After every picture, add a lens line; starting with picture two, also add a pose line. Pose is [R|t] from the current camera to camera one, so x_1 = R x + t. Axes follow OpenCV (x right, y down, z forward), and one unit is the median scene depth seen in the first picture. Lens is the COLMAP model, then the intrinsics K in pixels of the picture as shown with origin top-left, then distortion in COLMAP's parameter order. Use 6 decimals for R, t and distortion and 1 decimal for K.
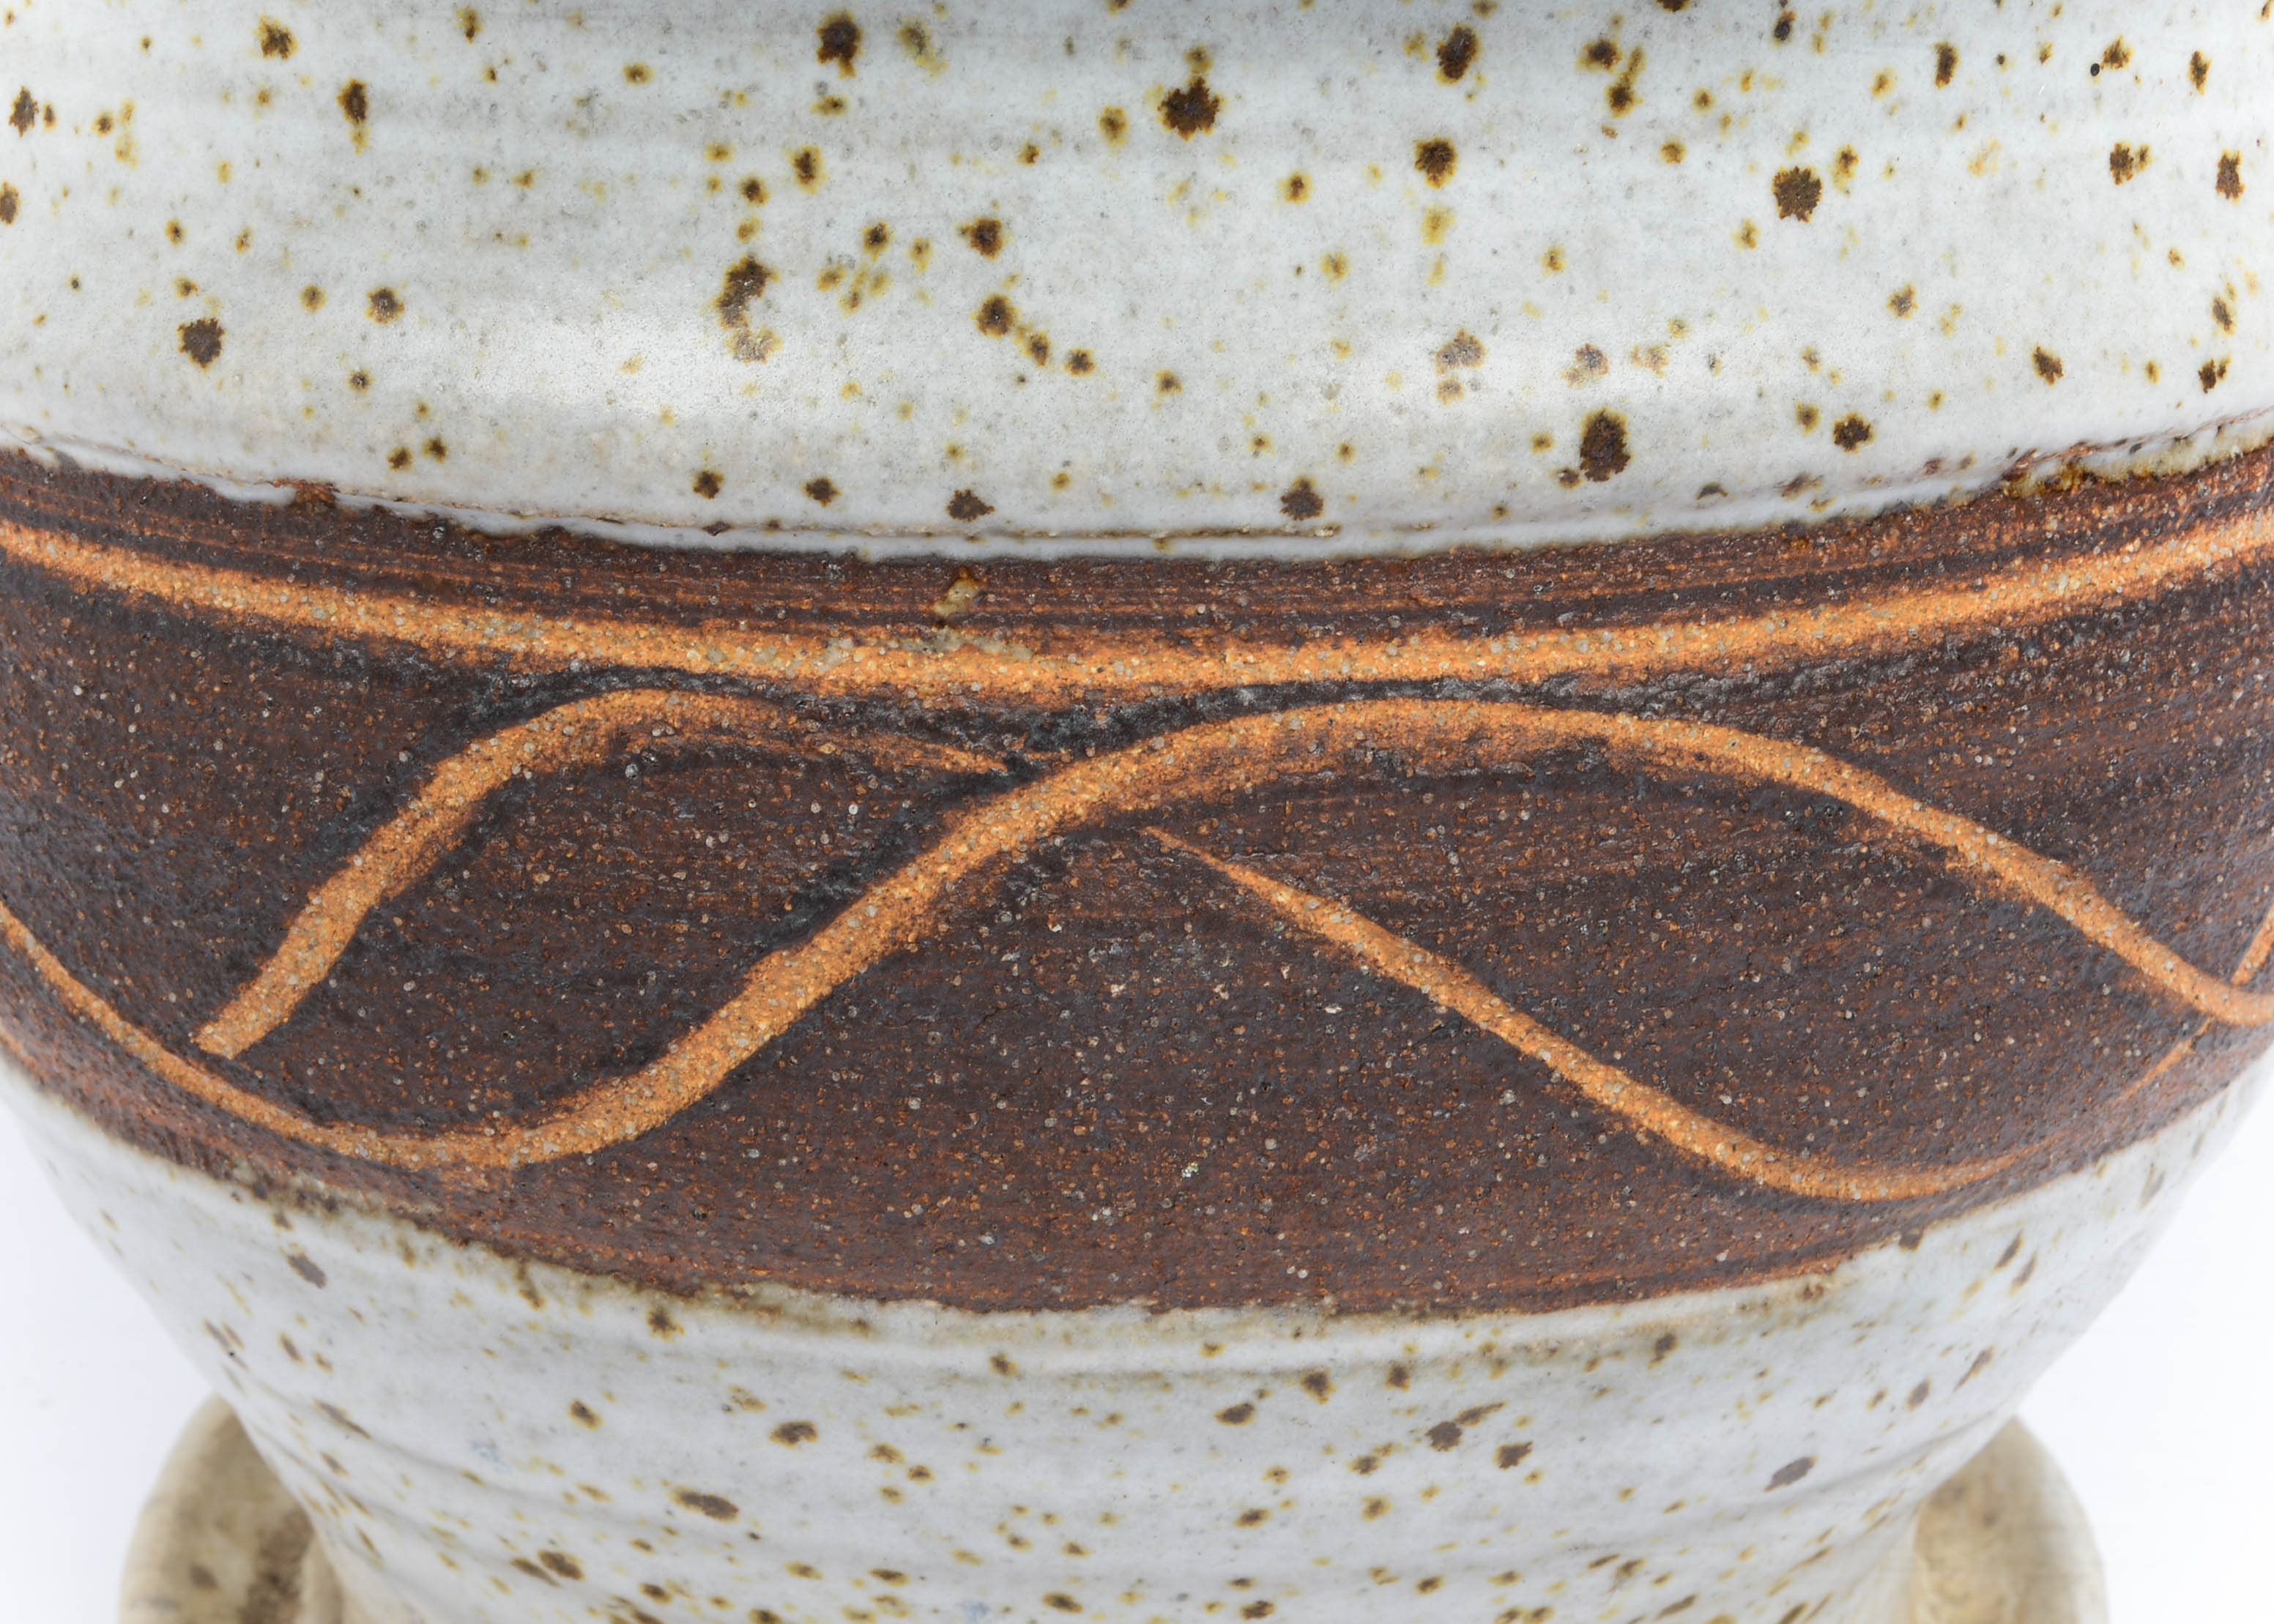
lens RADIAL K [[3898.7, 0, 1133.8], [0, 3898.7, 911.5], [0, 0, 1]] dist [0.031340, -0.014309]
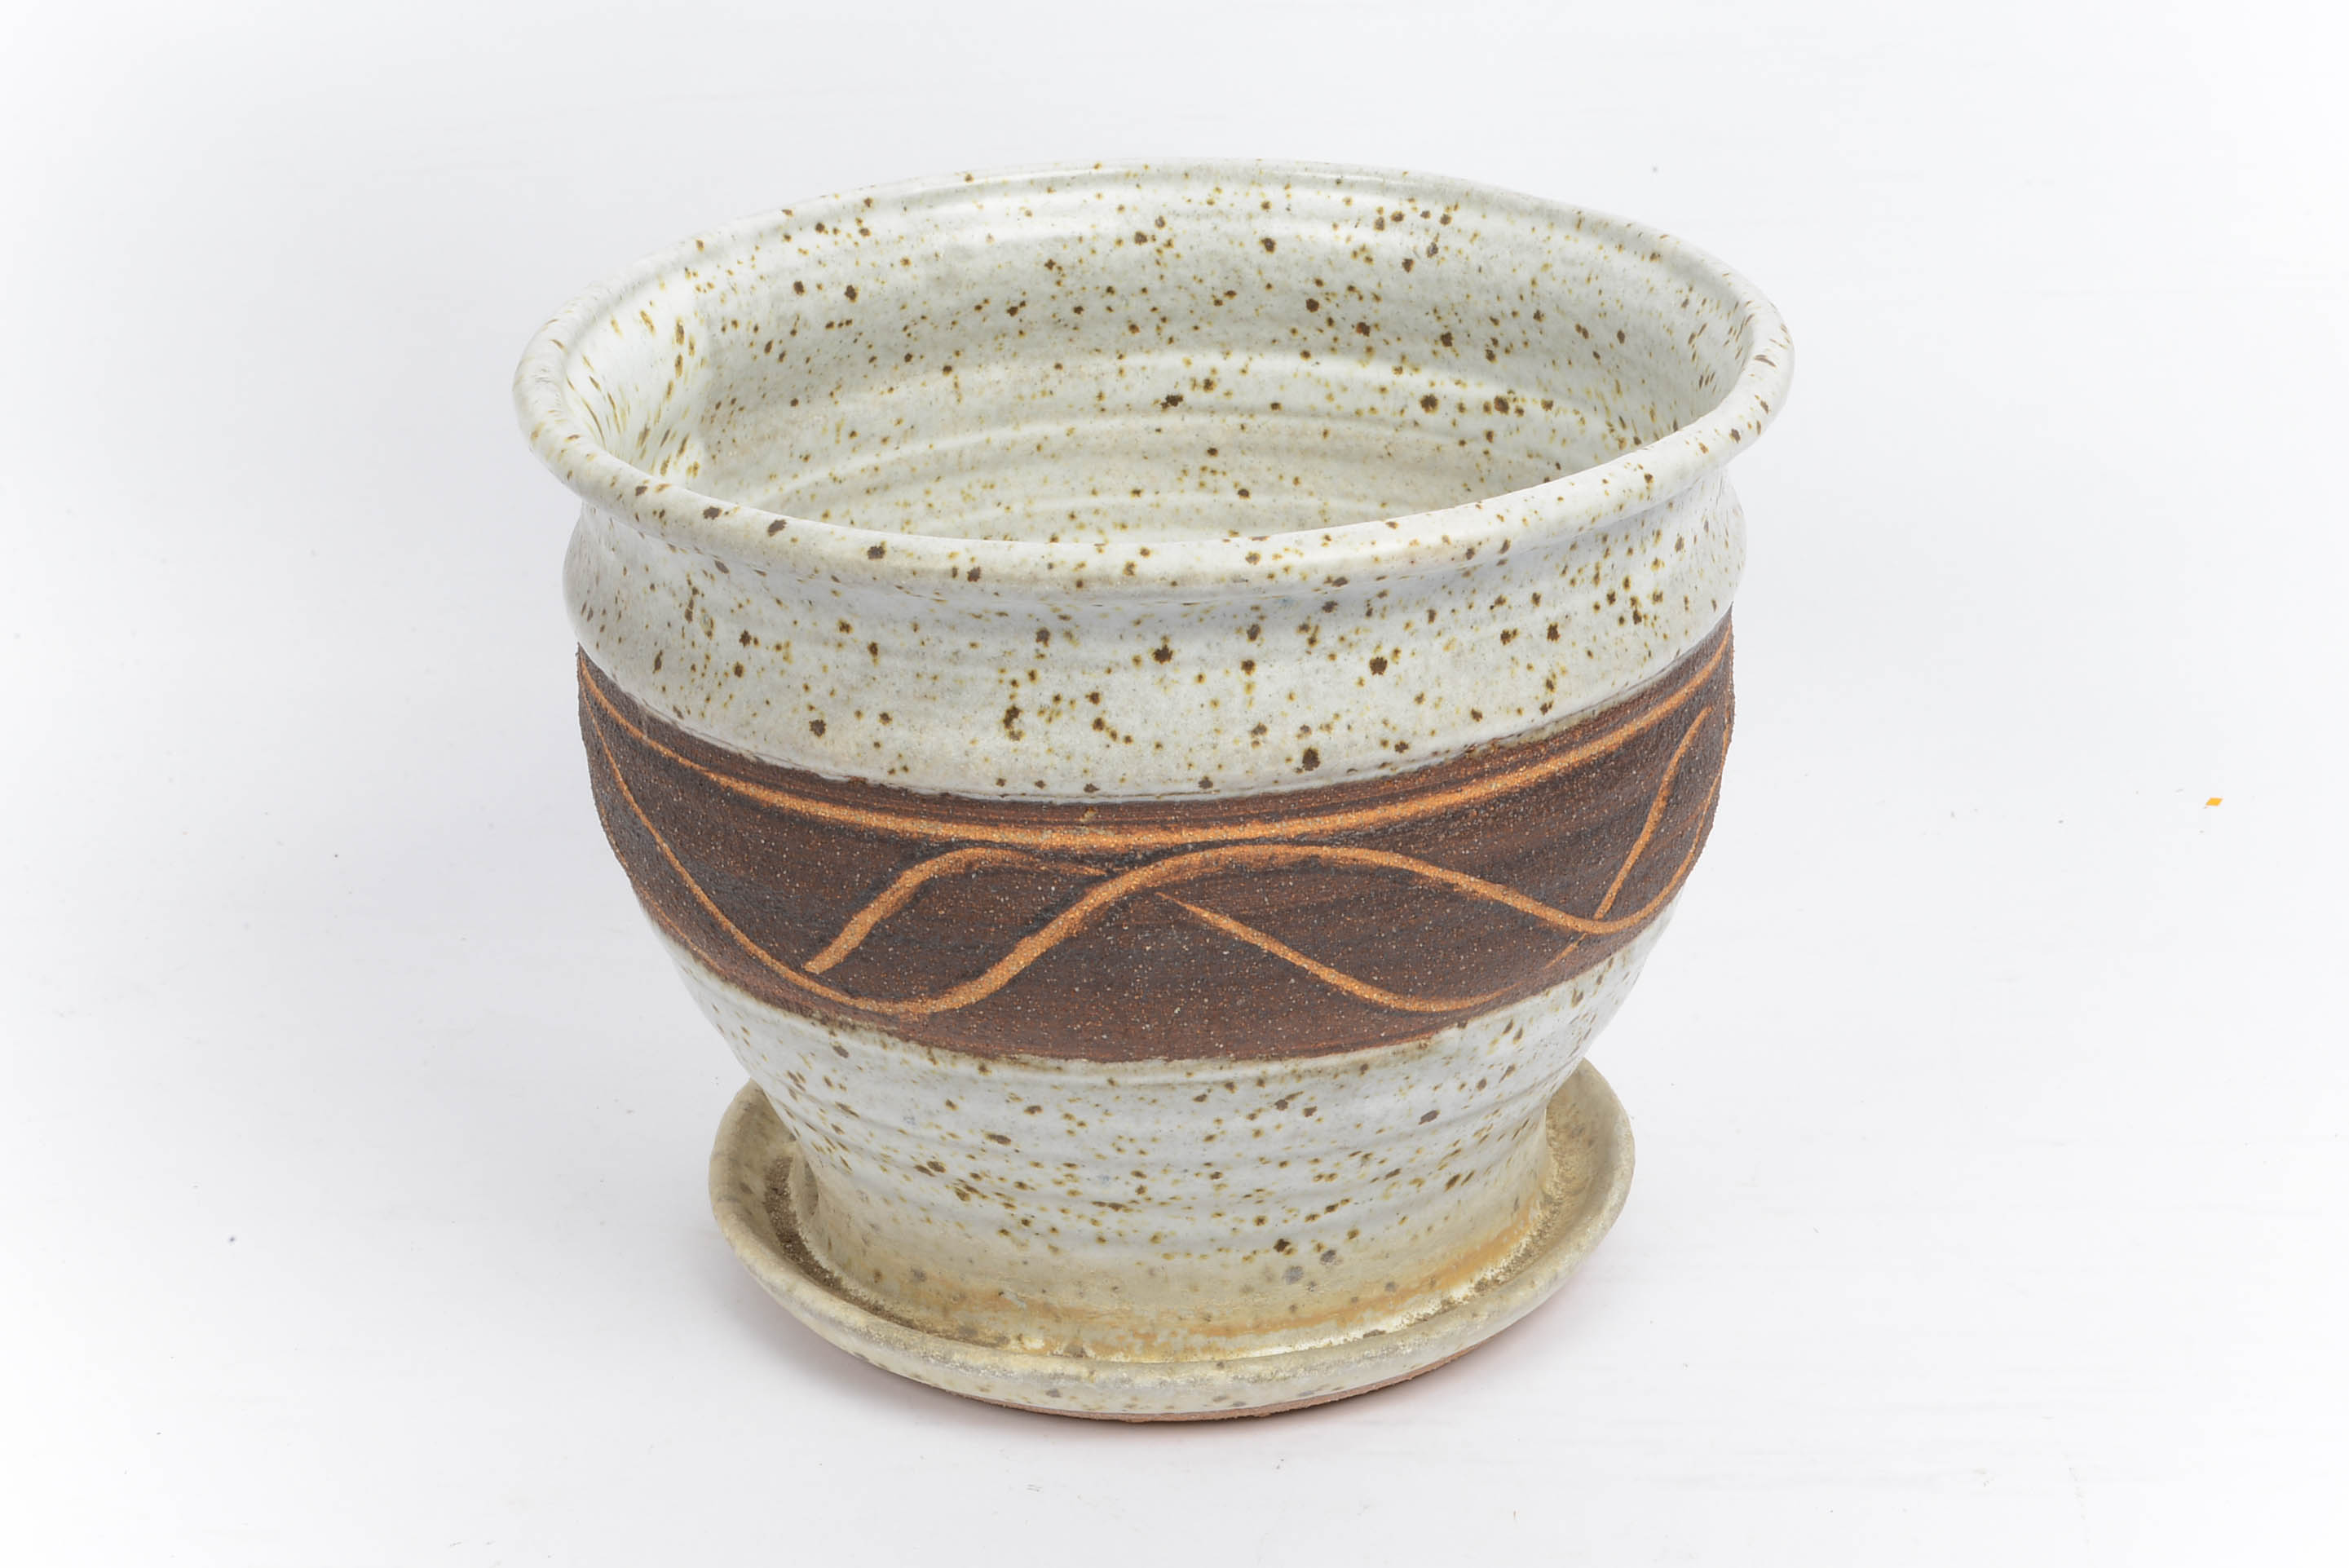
lens RADIAL K [[4525.4, 0, 1234.6], [0, 4525.4, 716.3], [0, 0, 1]] dist [0.029764, 0.016606]
pose [[0.999615, -0.025460, -0.011004, 0.093550], [0.025859, 0.998953, 0.037746, -0.256033], [0.010032, -0.038016, 0.999227, -2.147909]]
